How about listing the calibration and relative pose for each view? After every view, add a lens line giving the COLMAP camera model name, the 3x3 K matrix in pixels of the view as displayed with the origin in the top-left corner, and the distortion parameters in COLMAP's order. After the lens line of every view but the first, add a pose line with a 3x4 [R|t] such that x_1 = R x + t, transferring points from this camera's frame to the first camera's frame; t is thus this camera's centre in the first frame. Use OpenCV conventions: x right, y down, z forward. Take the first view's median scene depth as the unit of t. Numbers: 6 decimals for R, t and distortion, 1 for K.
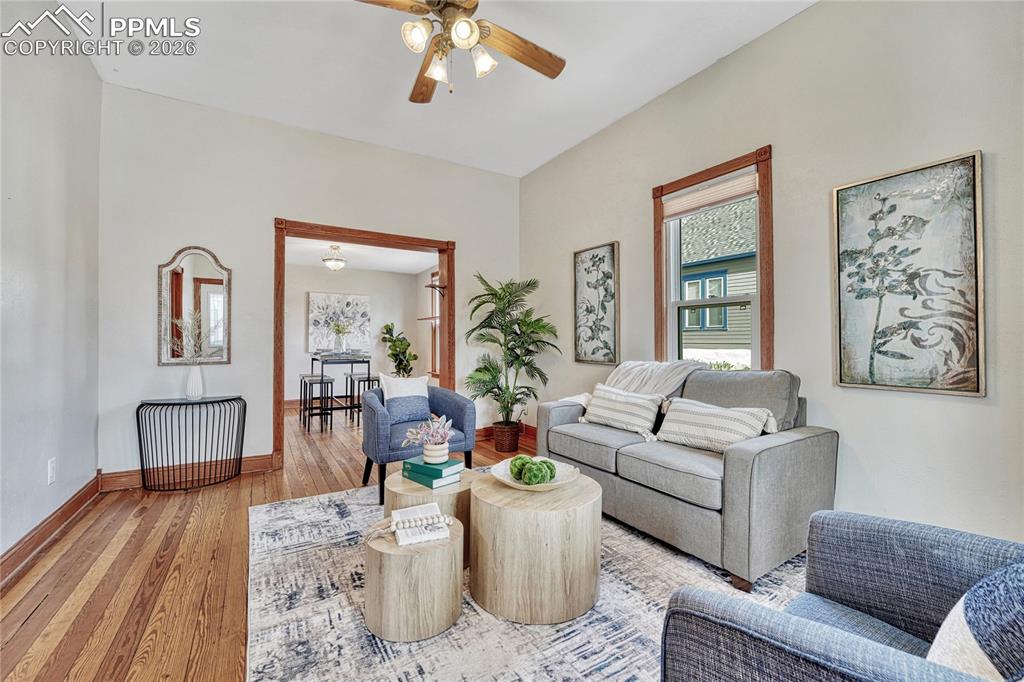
lens RADIAL K [[433.5, 0, 513.5], [0, 433.5, 334.7], [0, 0, 1]] dist [-0.000687, -0.000053]
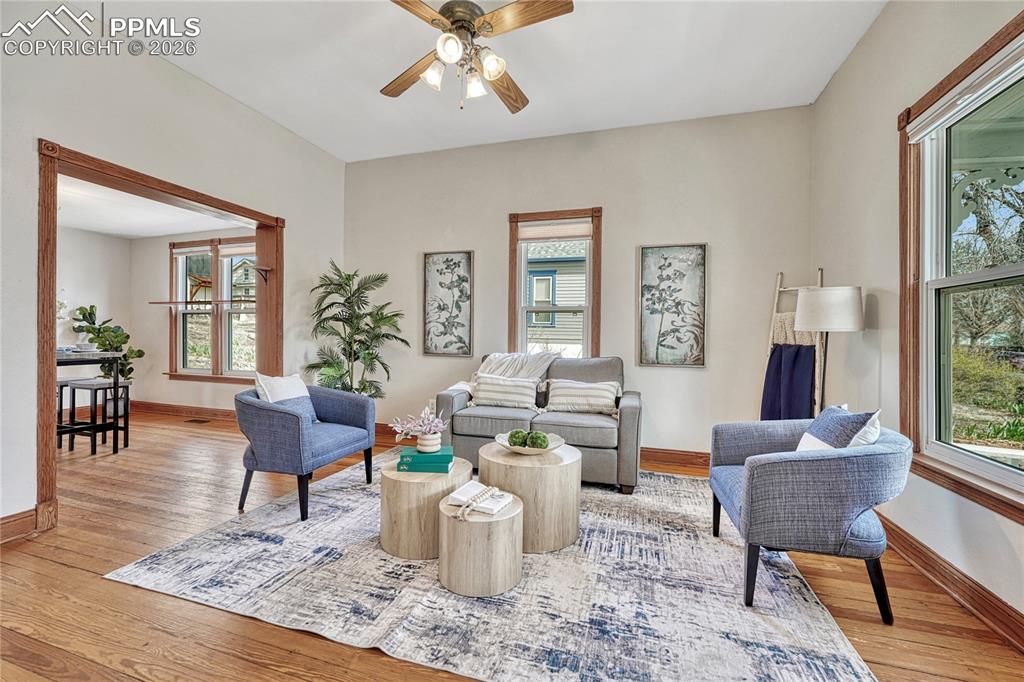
lens RADIAL K [[428.8, 0, 522.5], [0, 428.8, 335.7], [0, 0, 1]] dist [0.003518, 0.000066]
pose [[0.746175, 0.010910, 0.665661, -0.515981], [-0.023145, 0.999686, 0.009560, -0.001493], [-0.665348, -0.022541, 0.746193, 0.055290]]
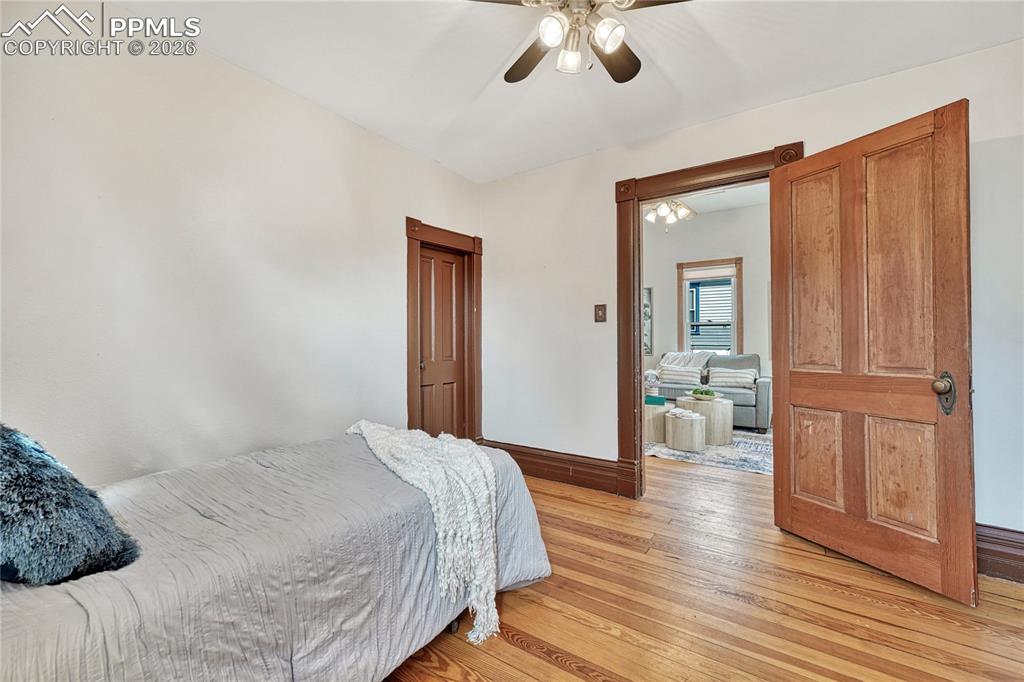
lens RADIAL K [[433.5, 0, 513.5], [0, 433.5, 334.7], [0, 0, 1]] dist [-0.000687, -0.000053]
pose [[0.914518, 0.010732, 0.404403, -1.254852], [-0.009154, 0.999941, -0.005835, 0.000155], [-0.404441, 0.001635, 0.914562, -0.532129]]
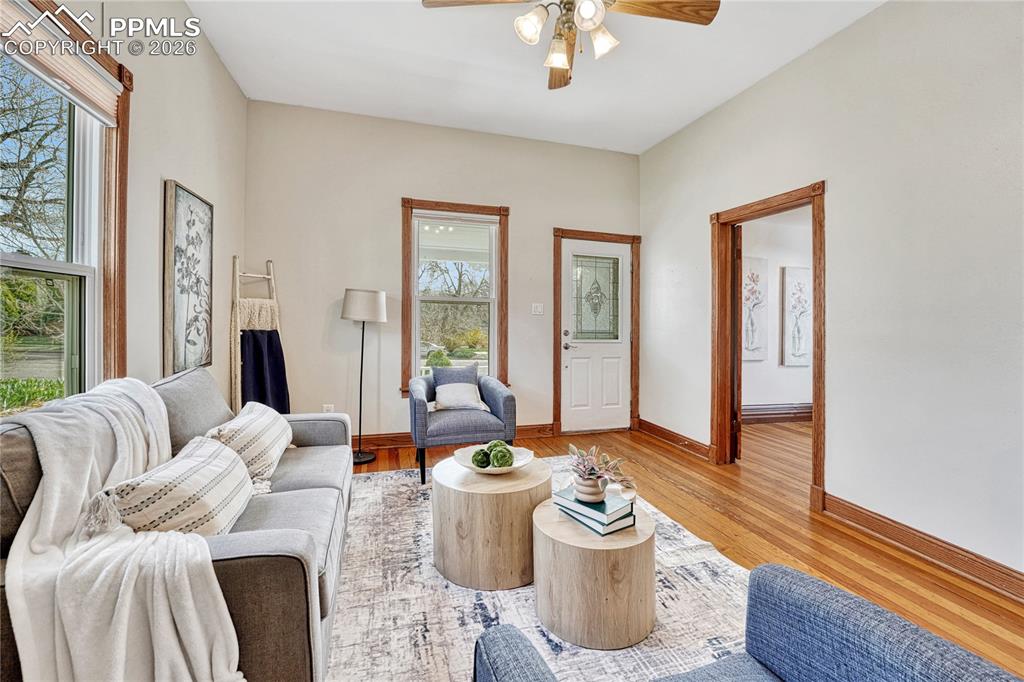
lens RADIAL K [[440.1, 0, 493.5], [0, 440.1, 313.8], [0, 0, 1]] dist [-0.000102, 0.000138]
pose [[-0.957922, -0.009710, 0.286865, -0.172164], [-0.015259, 0.999737, -0.017115, -0.013921], [-0.286623, -0.020772, -0.957818, 1.333534]]
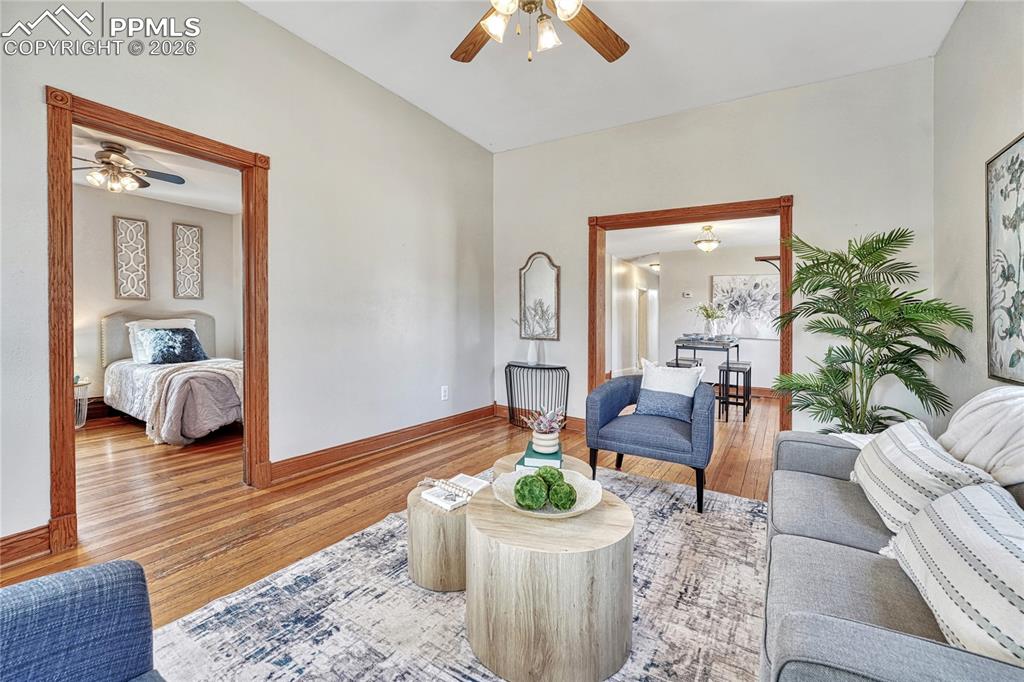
lens RADIAL K [[418.1, 0, 514.8], [0, 418.1, 334.8], [0, 0, 1]] dist [-0.018065, 0.000220]
pose [[0.439651, 0.045548, -0.897013, 0.444452], [-0.010073, 0.998901, 0.045784, -0.006114], [0.898112, -0.011093, 0.439626, 0.387612]]
